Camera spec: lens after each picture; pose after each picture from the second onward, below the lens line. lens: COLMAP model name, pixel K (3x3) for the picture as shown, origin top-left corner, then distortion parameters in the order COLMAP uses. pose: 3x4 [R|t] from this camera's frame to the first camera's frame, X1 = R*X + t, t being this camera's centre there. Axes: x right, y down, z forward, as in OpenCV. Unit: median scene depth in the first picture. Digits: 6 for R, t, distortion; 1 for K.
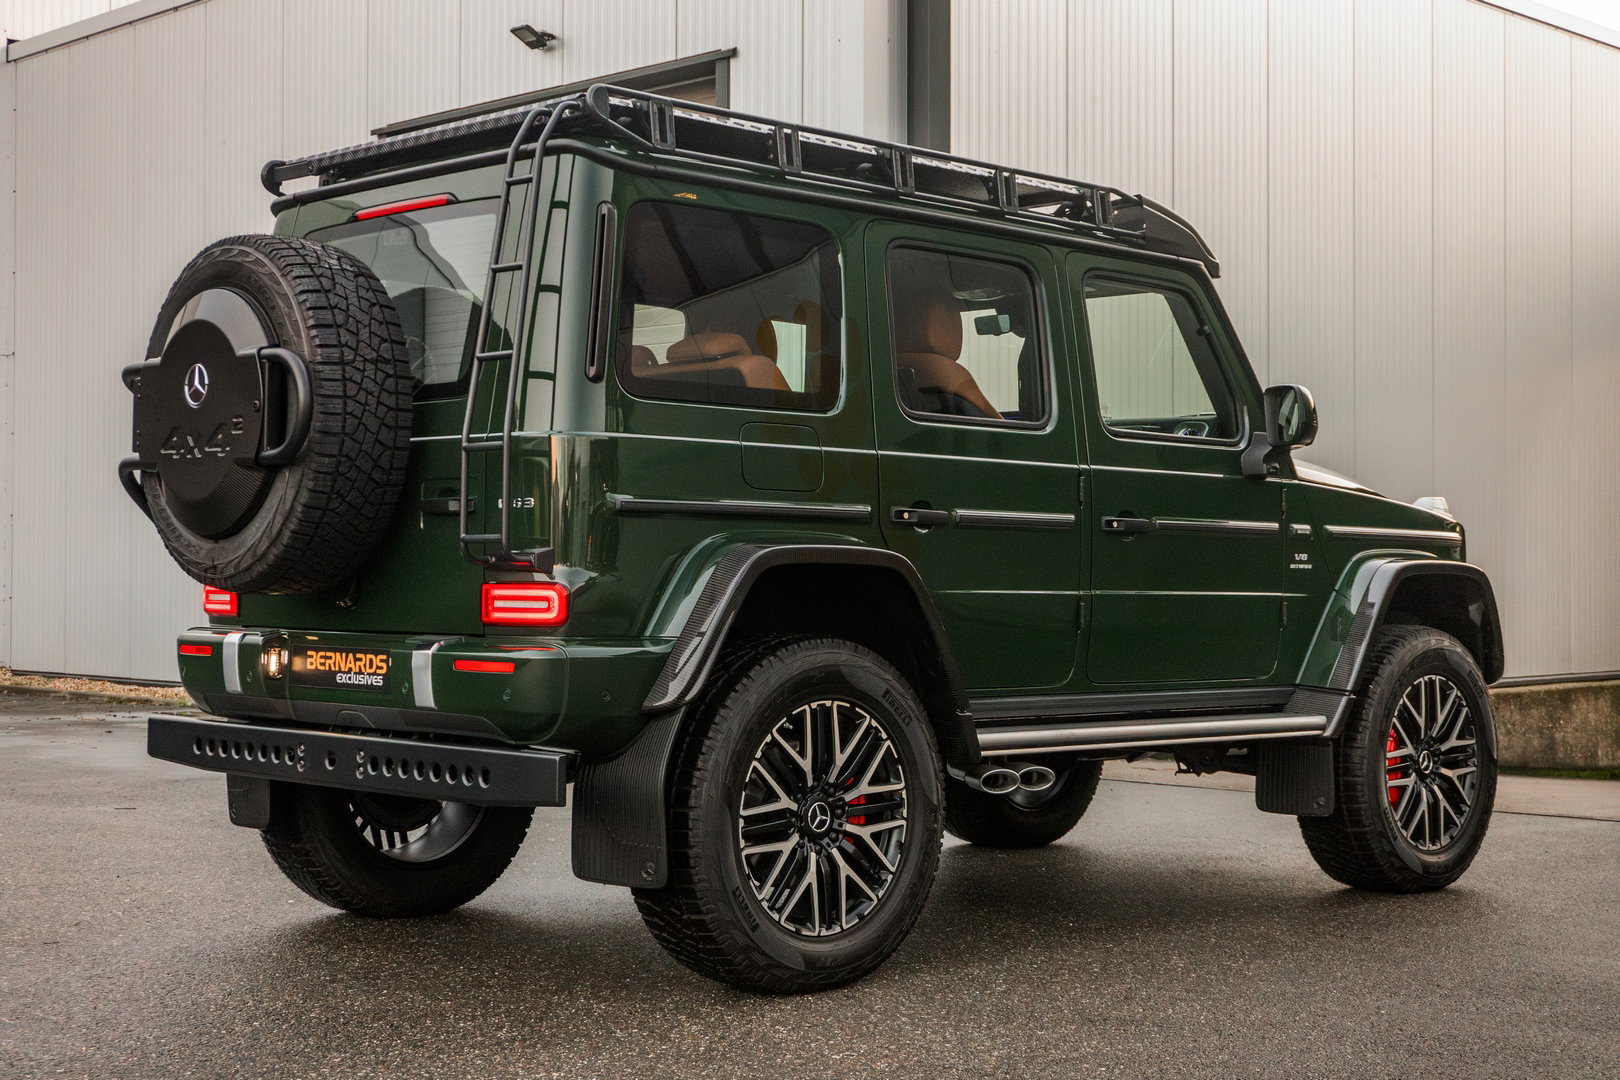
lens RADIAL K [[2230.7, 0, 811.6], [0, 2230.7, 531.0], [0, 0, 1]] dist [-0.028810, 0.000000]
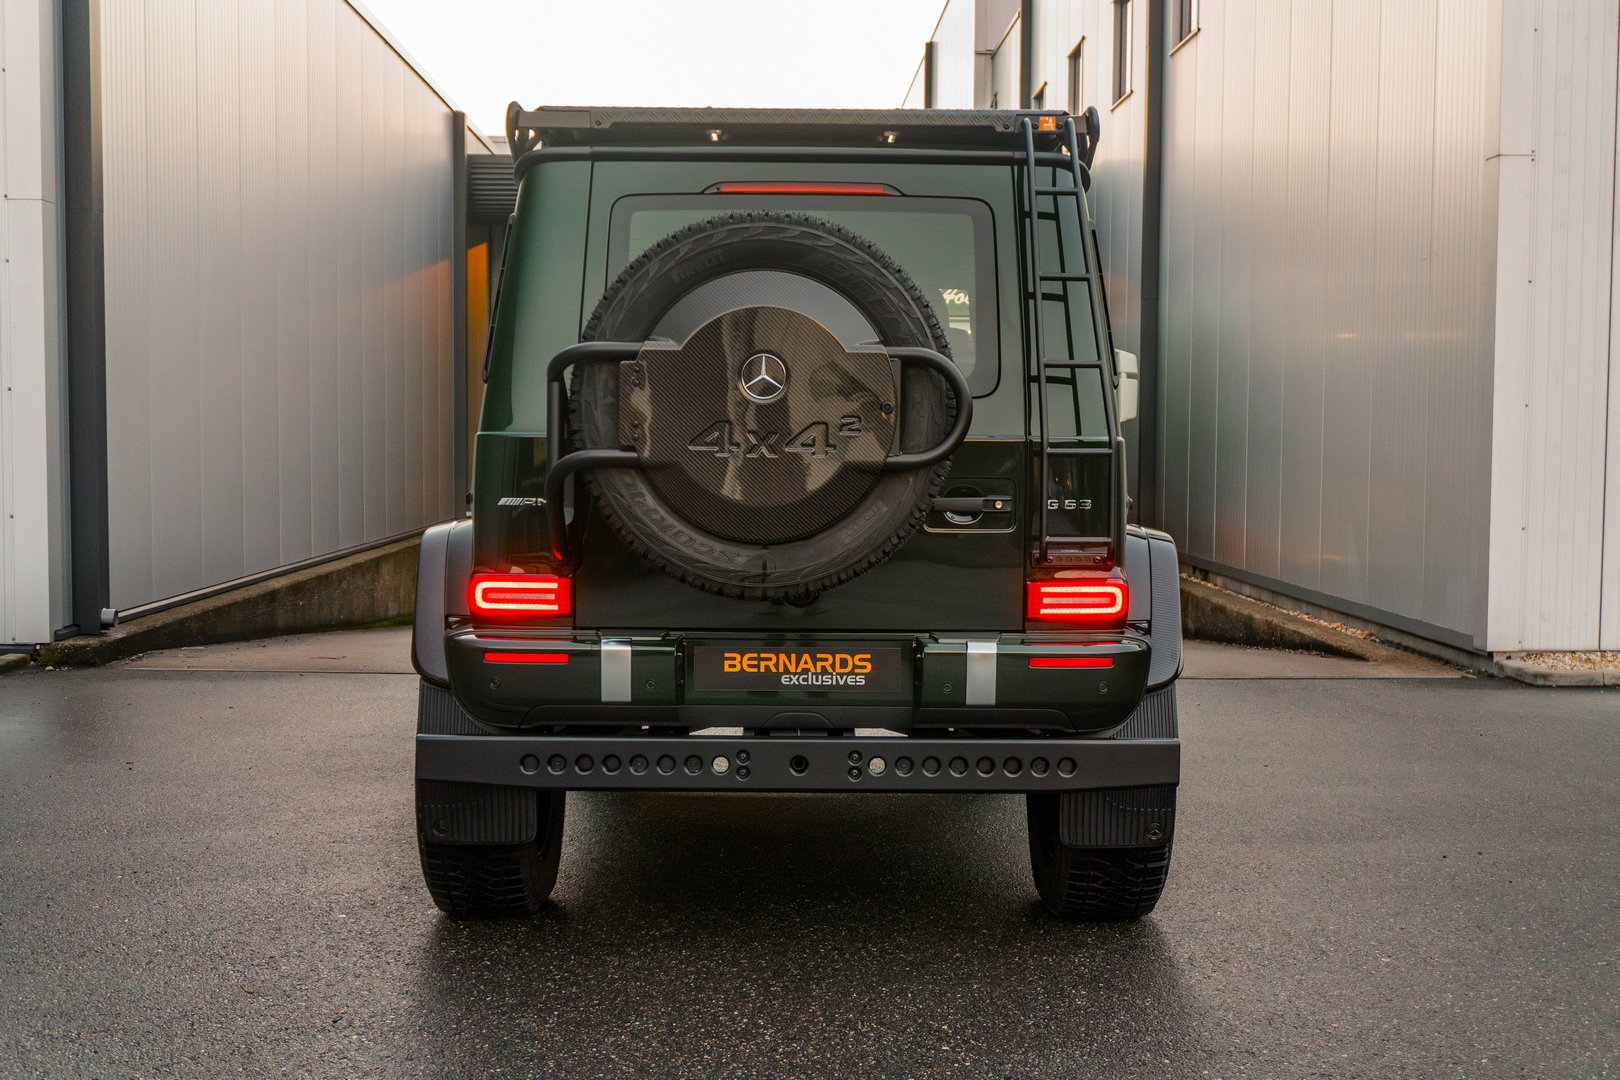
lens RADIAL K [[1839.2, 0, 807.0], [0, 1839.2, 540.3], [0, 0, 1]] dist [-0.002845, 0.000000]
pose [[0.700018, -0.038987, 0.713060, -0.823299], [-0.017266, 0.997293, 0.071478, -0.054561], [-0.713916, -0.062348, 0.697450, 0.473354]]
